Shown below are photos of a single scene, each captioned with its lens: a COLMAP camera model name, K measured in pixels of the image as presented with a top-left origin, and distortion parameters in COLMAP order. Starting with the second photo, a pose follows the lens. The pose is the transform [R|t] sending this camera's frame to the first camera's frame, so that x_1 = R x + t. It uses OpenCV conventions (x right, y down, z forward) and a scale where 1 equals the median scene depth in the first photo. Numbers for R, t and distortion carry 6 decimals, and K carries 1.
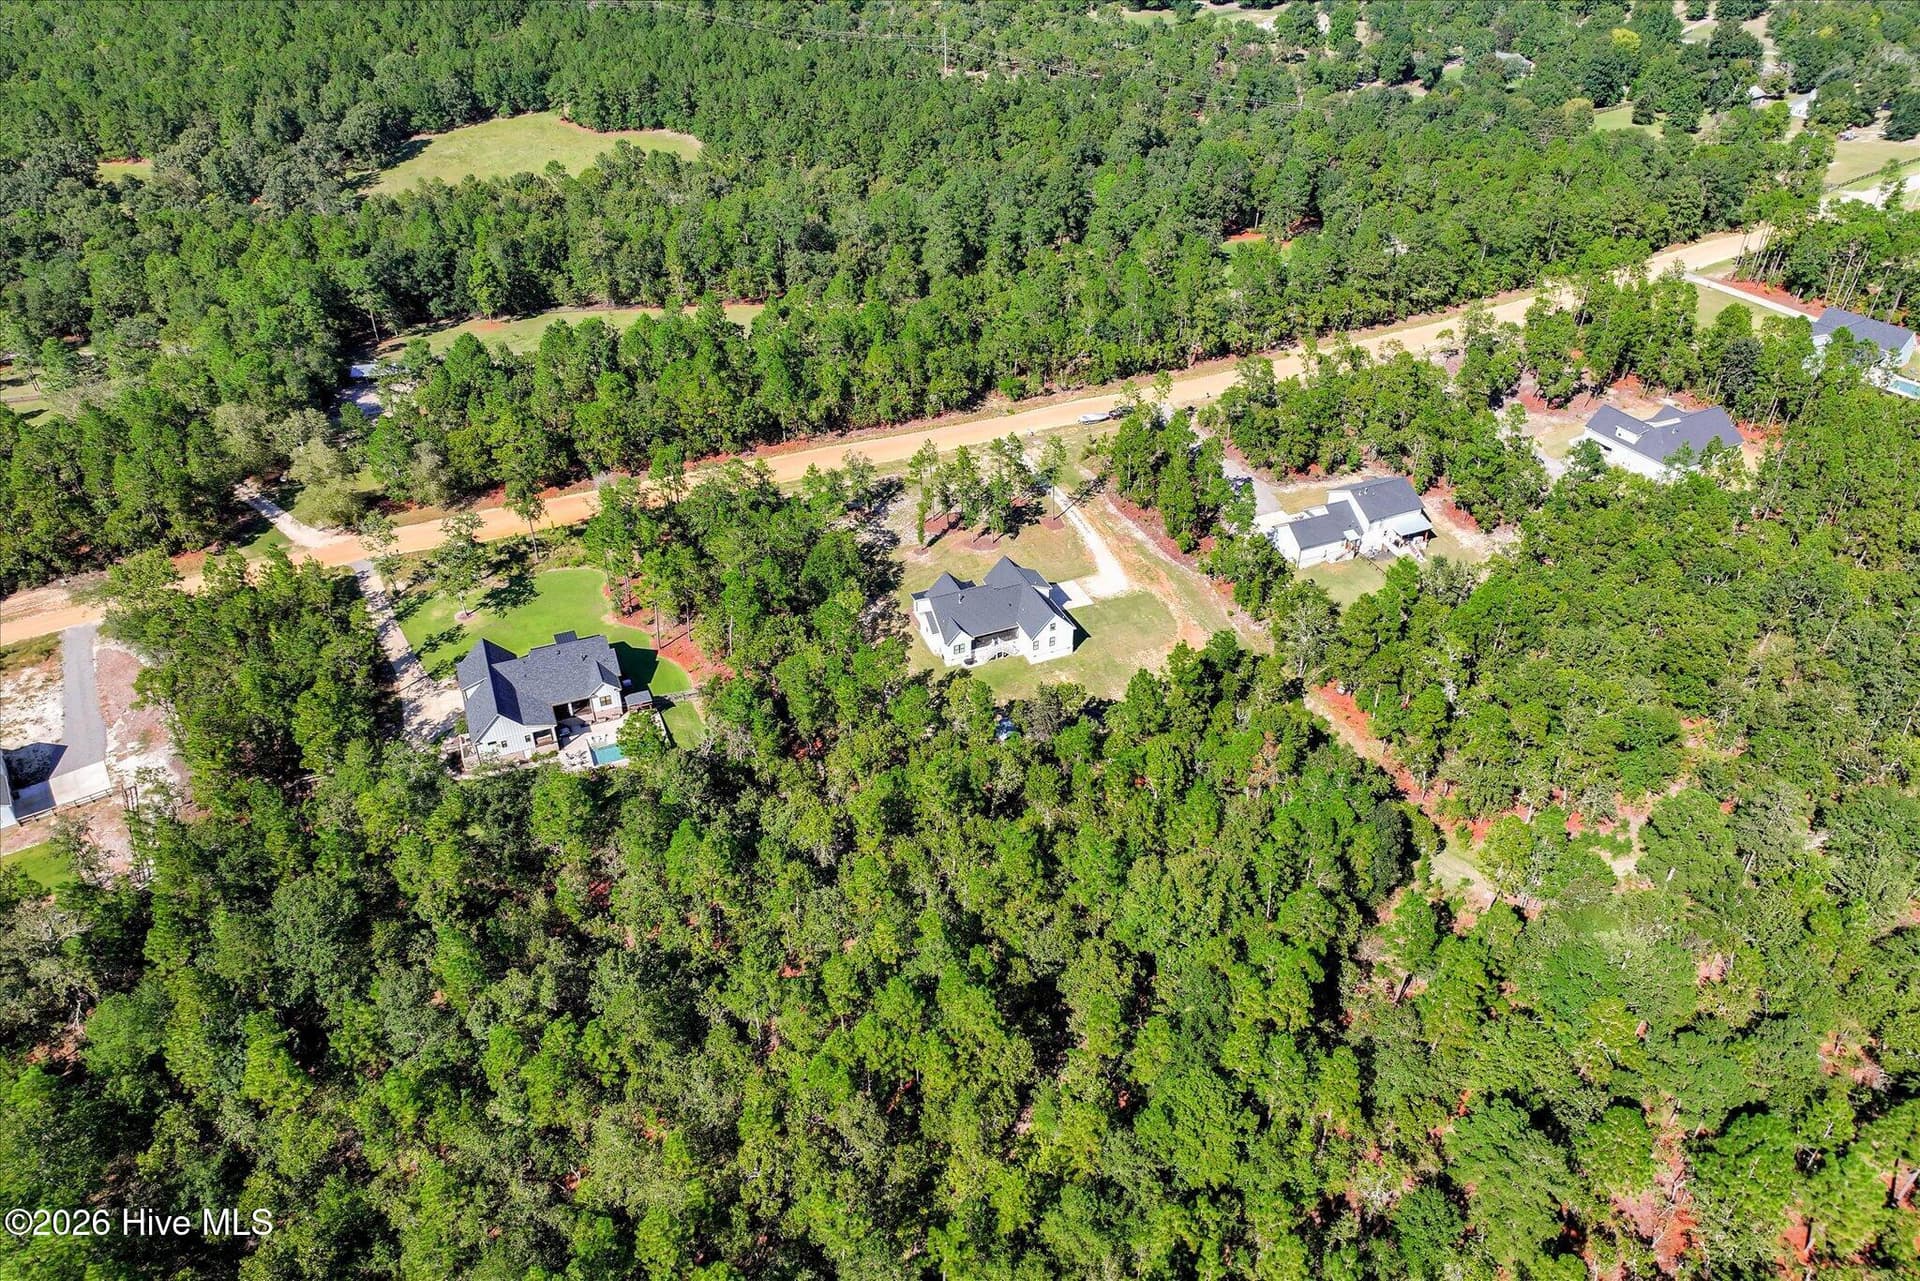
lens RADIAL K [[1349.5, 0, 969.5], [0, 1349.5, 636.2], [0, 0, 1]] dist [-0.001250, 0.008669]
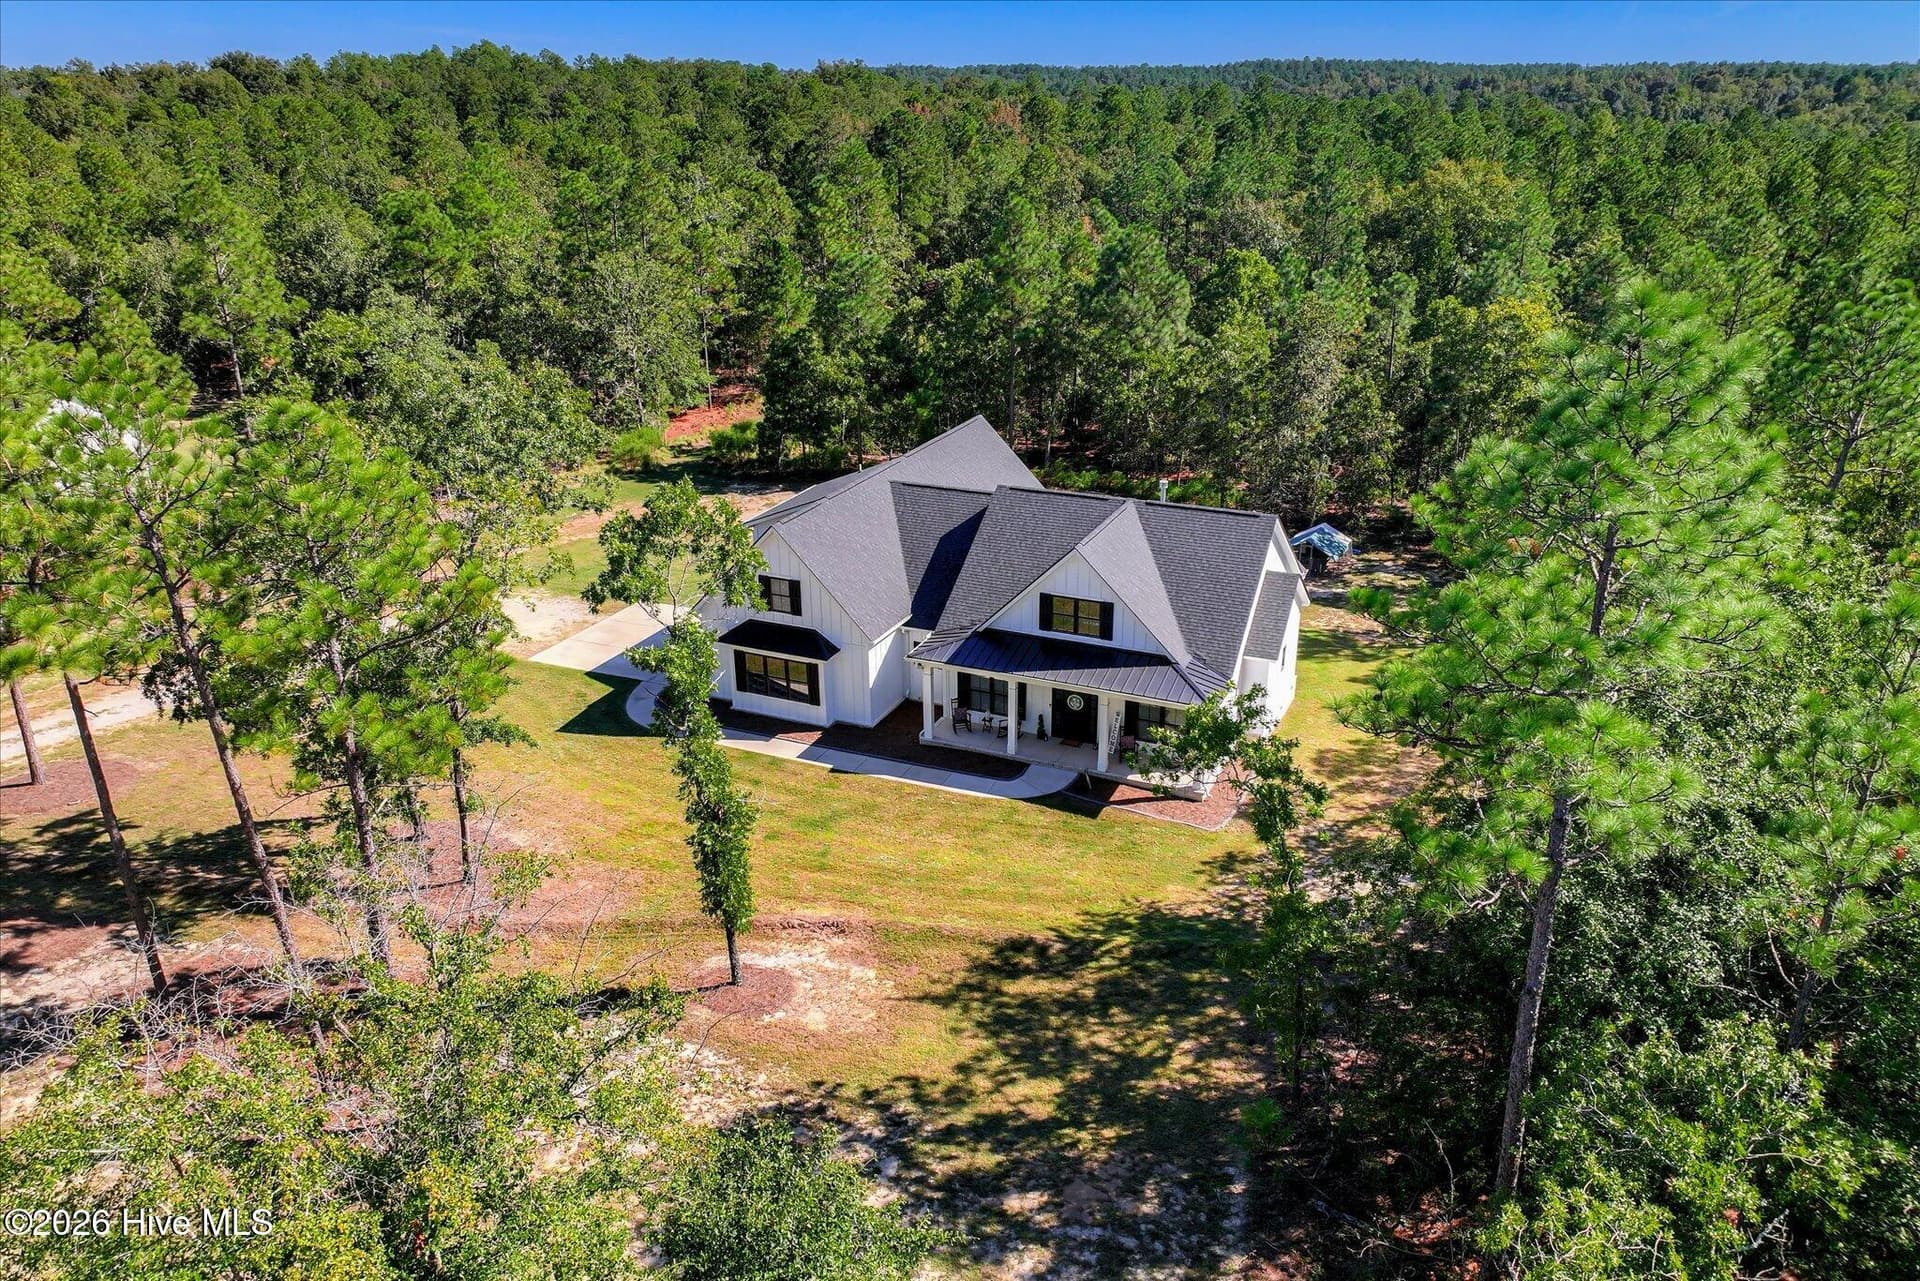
lens RADIAL K [[1349.5, 0, 969.5], [0, 1349.5, 636.2], [0, 0, 1]] dist [-0.001250, 0.008669]
pose [[-0.690636, -0.268372, 0.671564, -0.135281], [0.415344, 0.612995, 0.672106, -0.168801], [-0.592040, 0.743111, -0.311890, 0.995306]]
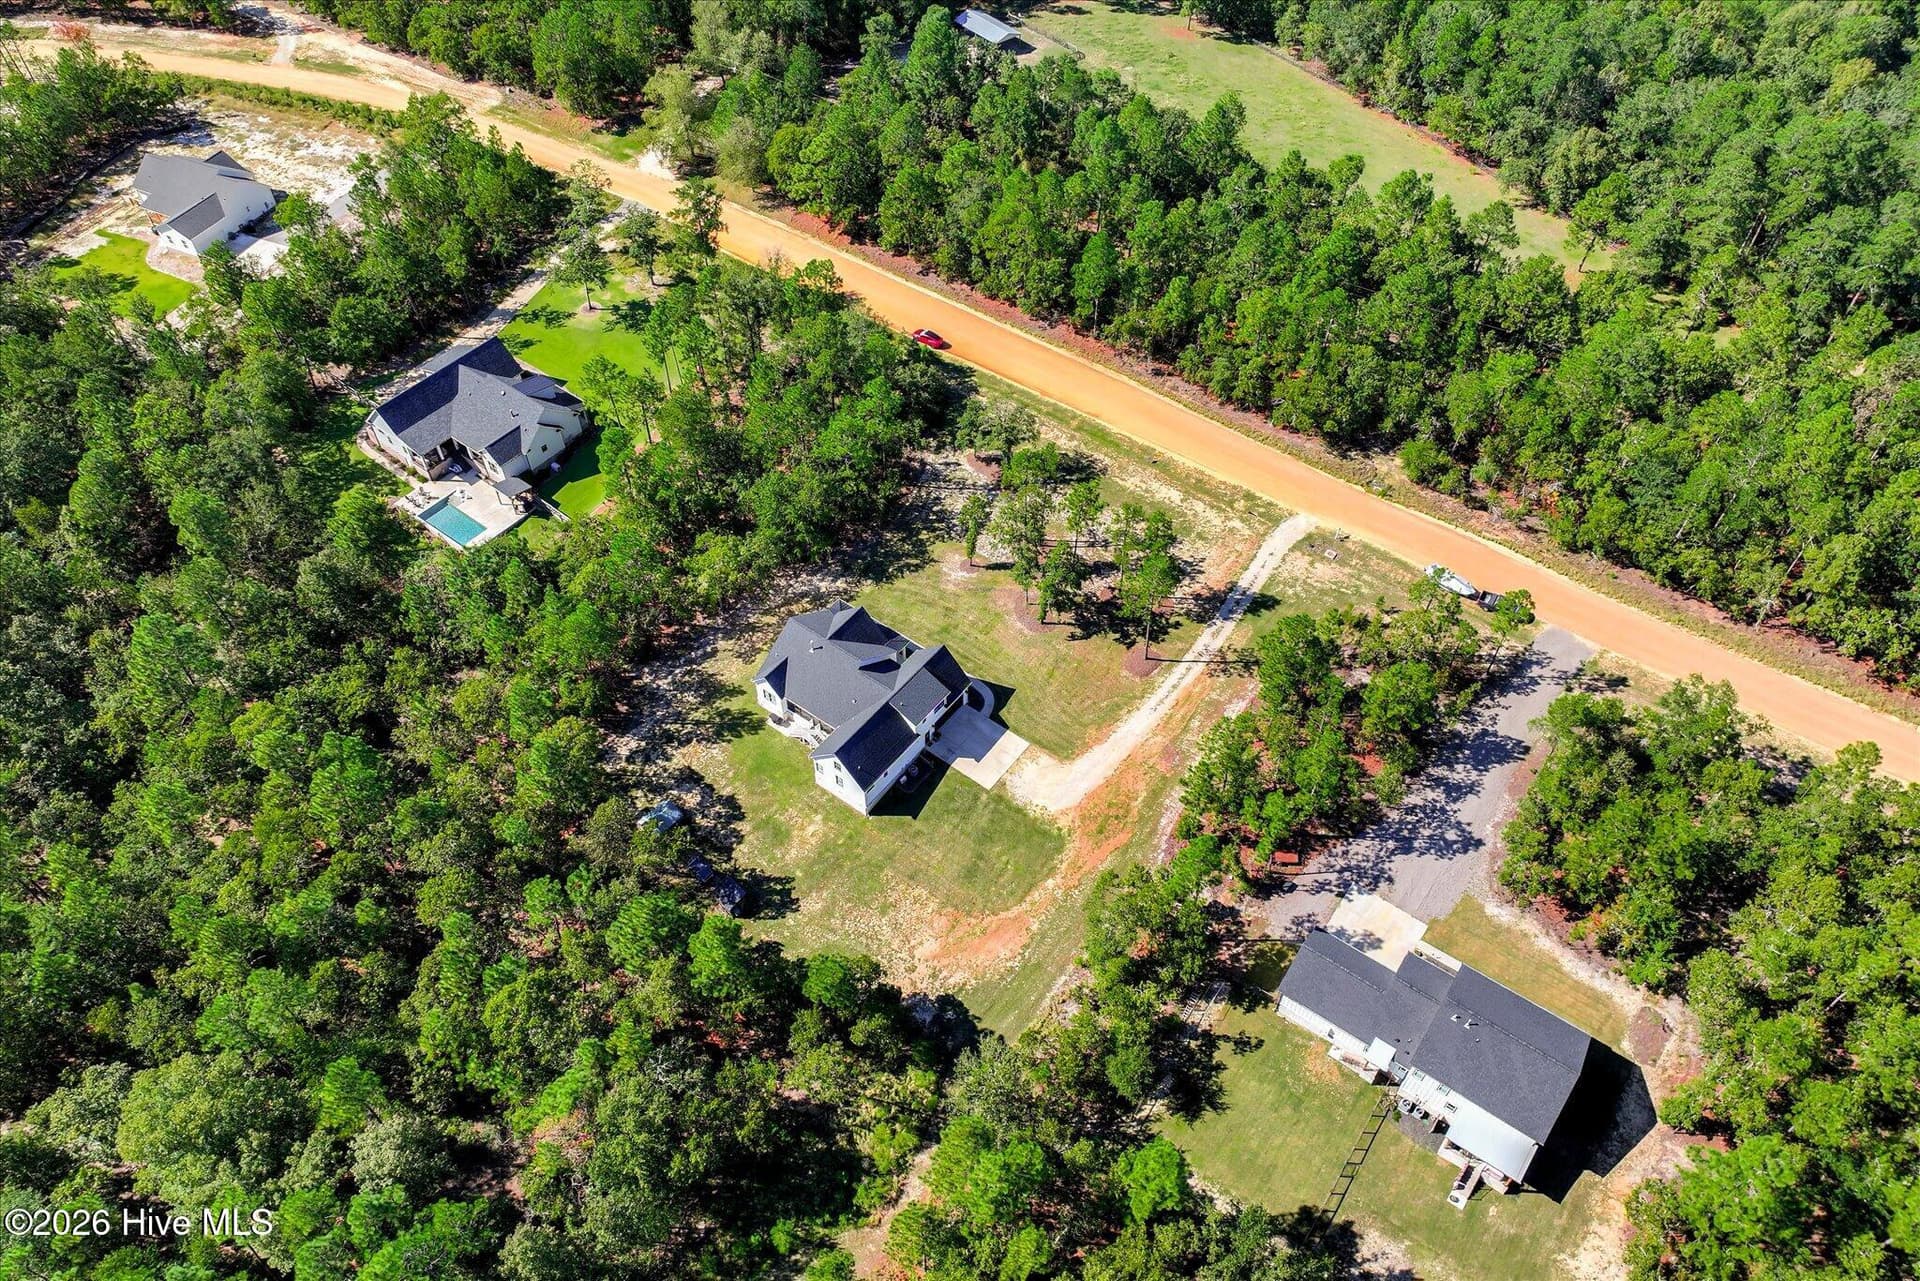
lens RADIAL K [[1343.0, 0, 968.1], [0, 1343.0, 640.9], [0, 0, 1]] dist [-0.000461, 0.014799]
pose [[0.500409, 0.657925, -0.562784, 0.385793], [-0.492554, 0.750918, 0.439901, -0.342211], [0.712027, 0.057071, 0.699829, 0.501969]]
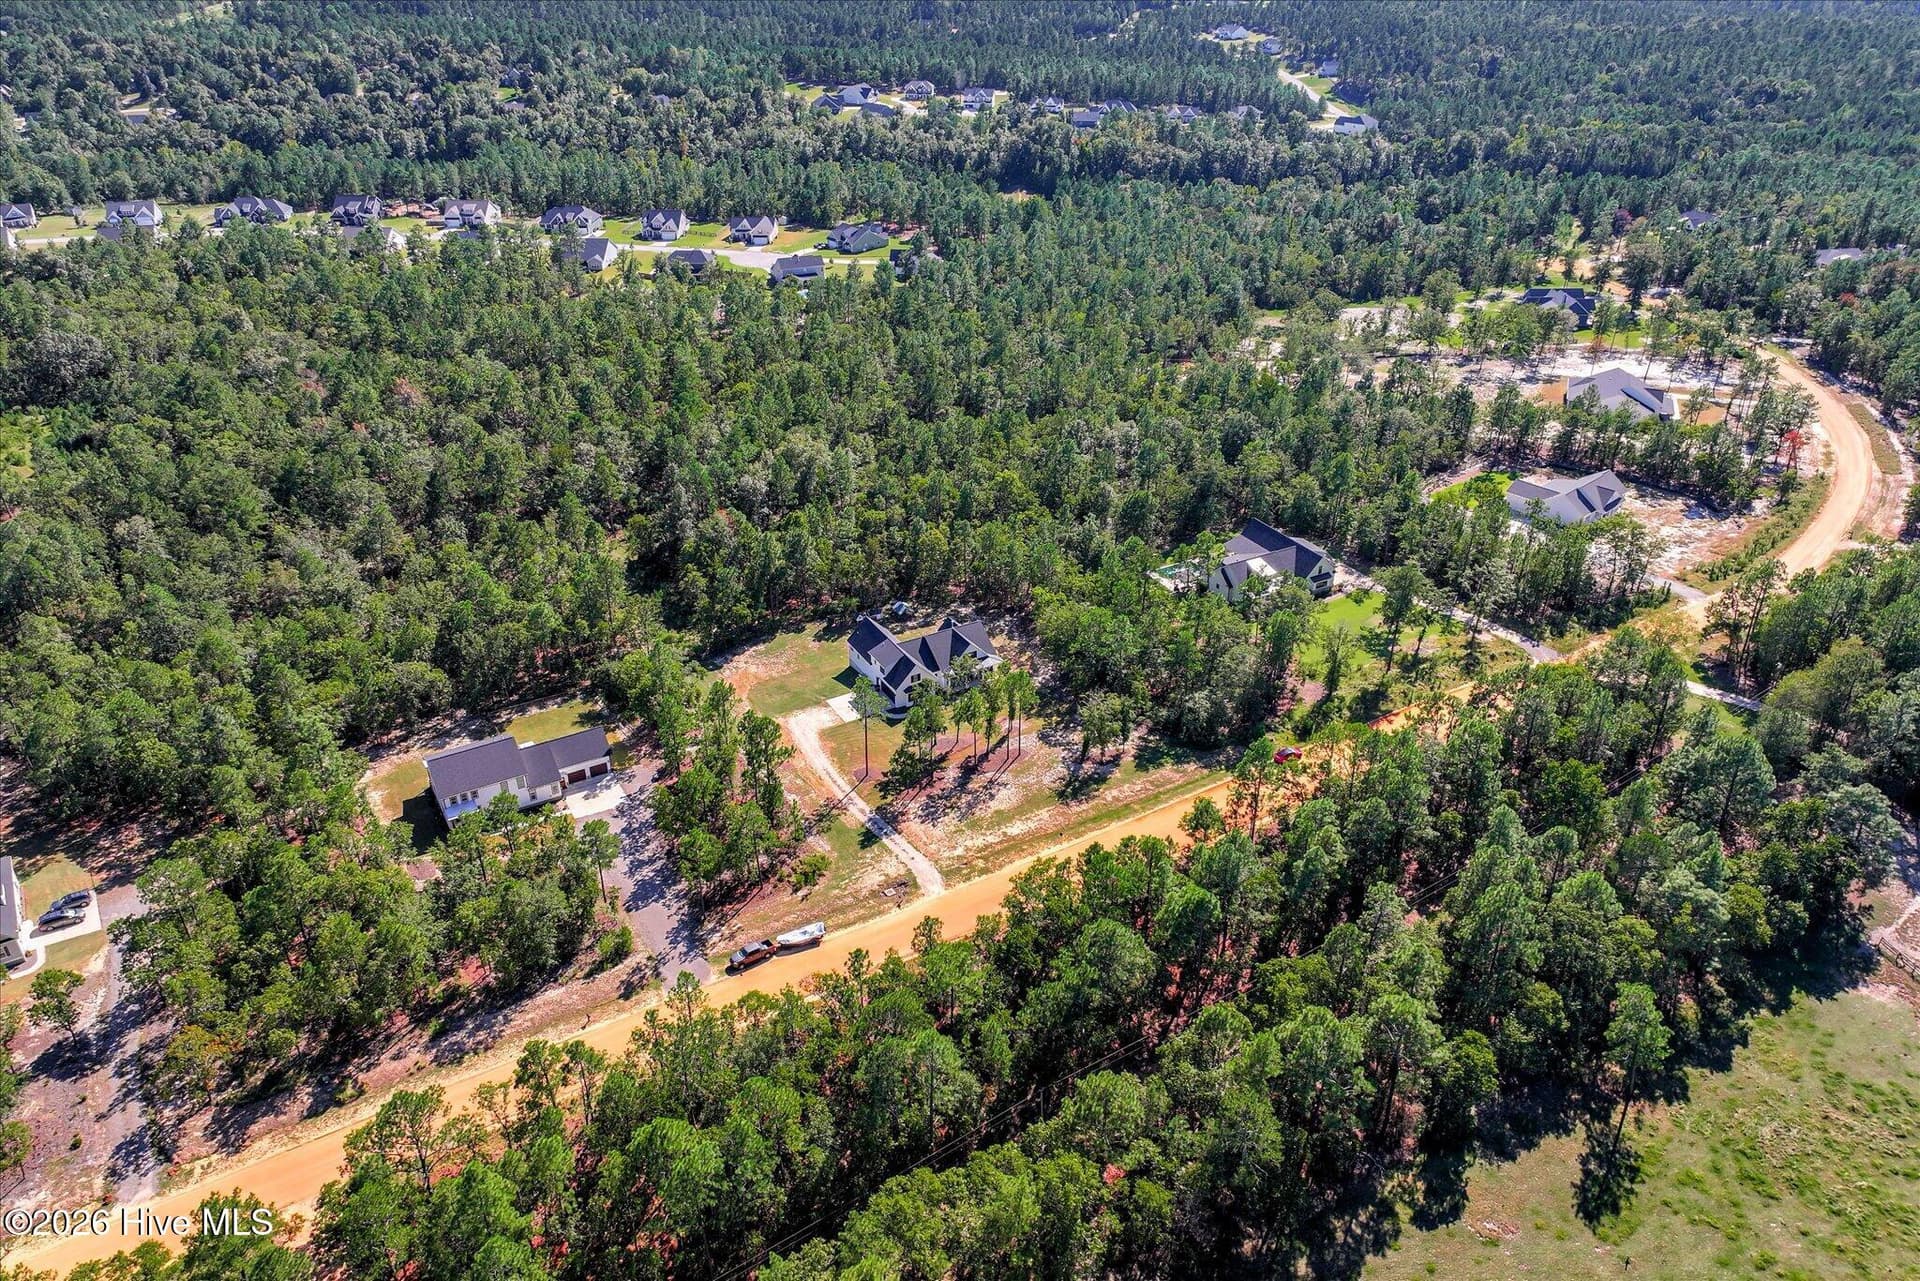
lens RADIAL K [[1343.0, 0, 968.1], [0, 1343.0, 640.9], [0, 0, 1]] dist [-0.000461, 0.014799]
pose [[-0.993440, 0.060082, -0.097296, 0.077278], [-0.061982, 0.432095, 0.899695, -0.896524], [0.096096, 0.899824, -0.425537, 1.319444]]
